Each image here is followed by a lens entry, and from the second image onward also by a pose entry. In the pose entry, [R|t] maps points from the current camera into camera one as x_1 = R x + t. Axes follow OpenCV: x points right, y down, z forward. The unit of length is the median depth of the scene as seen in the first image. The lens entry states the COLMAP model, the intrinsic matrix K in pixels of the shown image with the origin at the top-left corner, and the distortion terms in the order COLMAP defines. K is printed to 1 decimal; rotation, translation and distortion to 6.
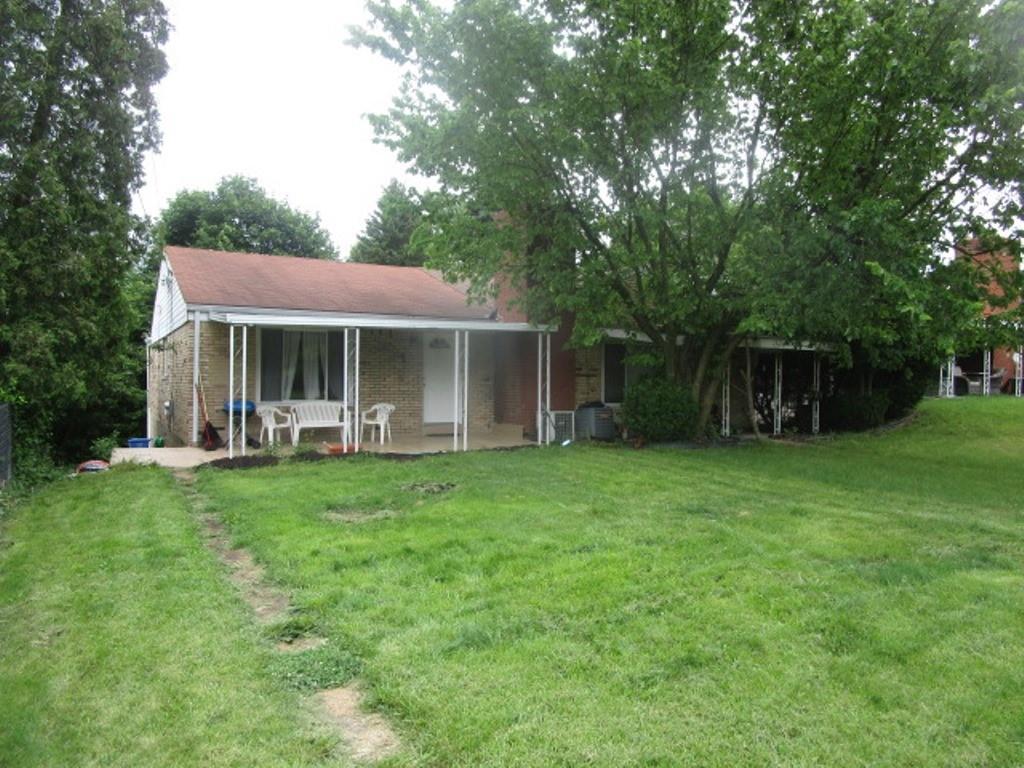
lens RADIAL K [[735.3, 0, 512.7], [0, 735.3, 385.3], [0, 0, 1]] dist [-0.011992, 0.004210]
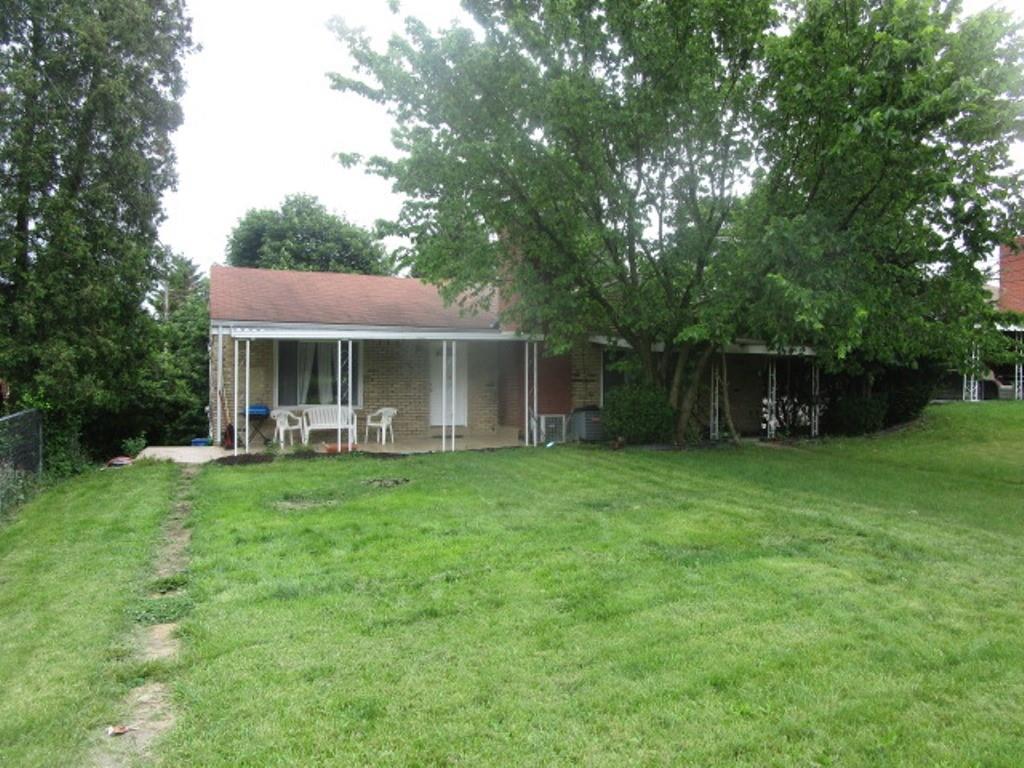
lens RADIAL K [[735.3, 0, 511.6], [0, 735.3, 385.5], [0, 0, 1]] dist [-0.011992, 0.004210]
pose [[0.993015, -0.003454, -0.117936, 0.163934], [0.002975, 0.999987, -0.004234, -0.003997], [0.117949, 0.003853, 0.993012, -0.077979]]
